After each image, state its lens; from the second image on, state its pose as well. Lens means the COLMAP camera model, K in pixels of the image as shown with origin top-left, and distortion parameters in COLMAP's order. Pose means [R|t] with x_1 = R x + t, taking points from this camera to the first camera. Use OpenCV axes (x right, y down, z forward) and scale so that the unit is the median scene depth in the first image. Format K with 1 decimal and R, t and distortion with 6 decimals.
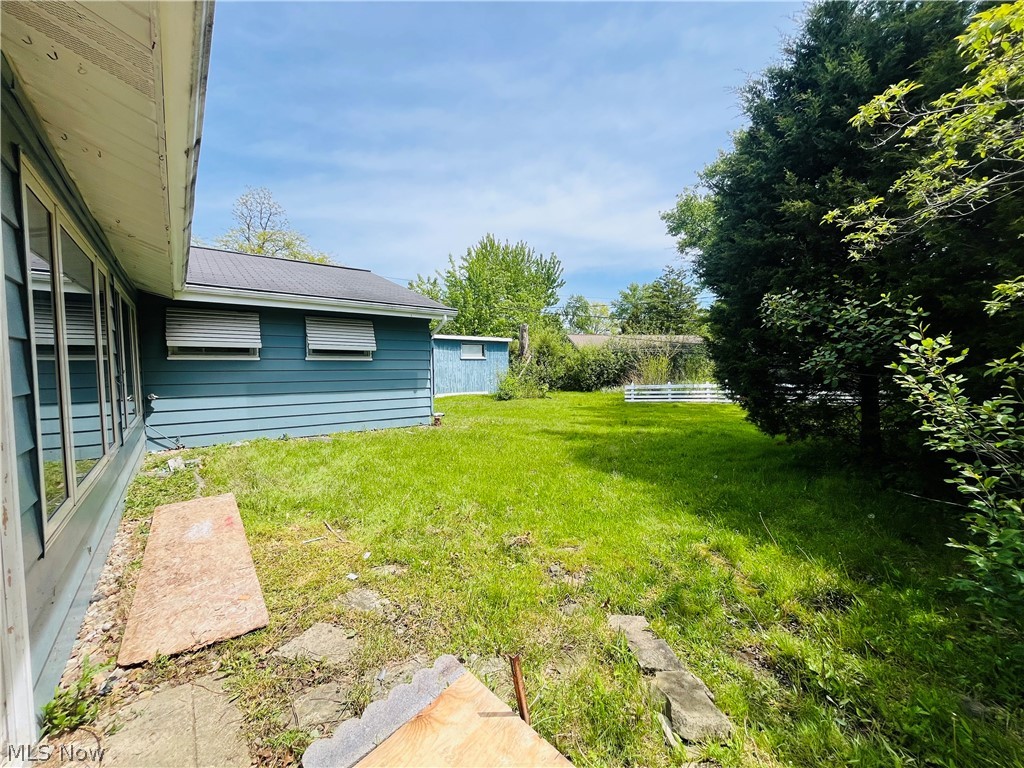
lens RADIAL K [[413.4, 0, 512.0], [0, 413.4, 384.0], [0, 0, 1]] dist [-0.002728, -0.000423]
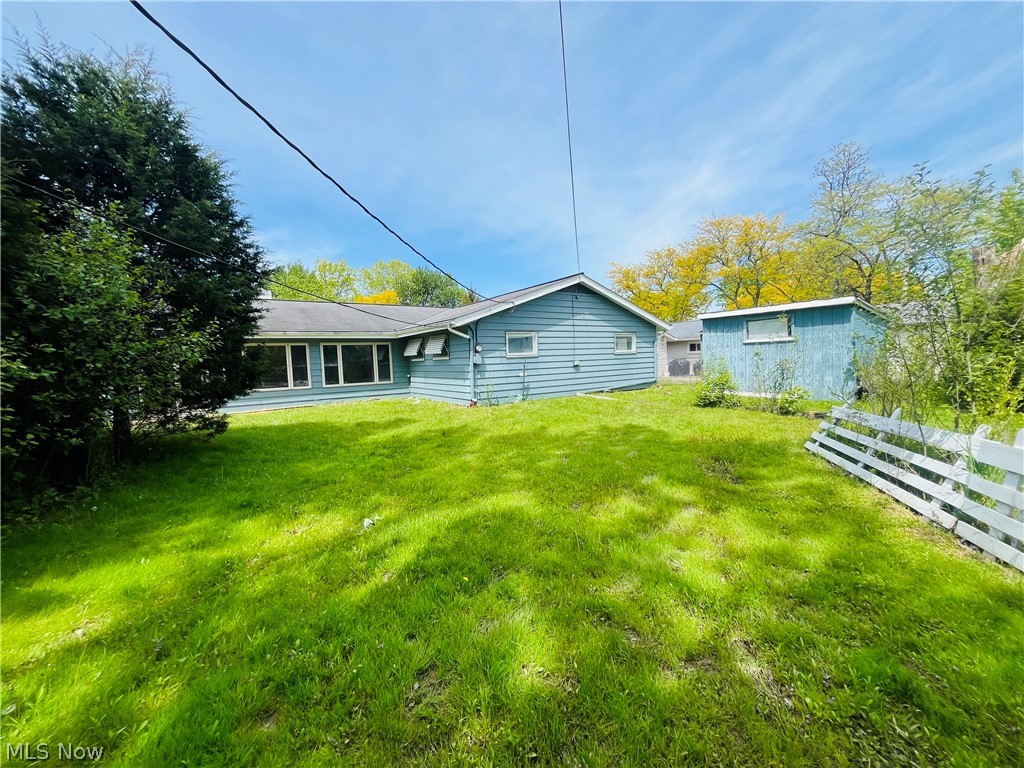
lens RADIAL K [[413.4, 0, 512.0], [0, 413.4, 384.0], [0, 0, 1]] dist [-0.002728, -0.000423]
pose [[-0.082873, 0.059600, -0.994776, 0.580931], [-0.010609, 0.998101, 0.060683, -0.029407], [0.996504, 0.015583, -0.082084, 0.653156]]
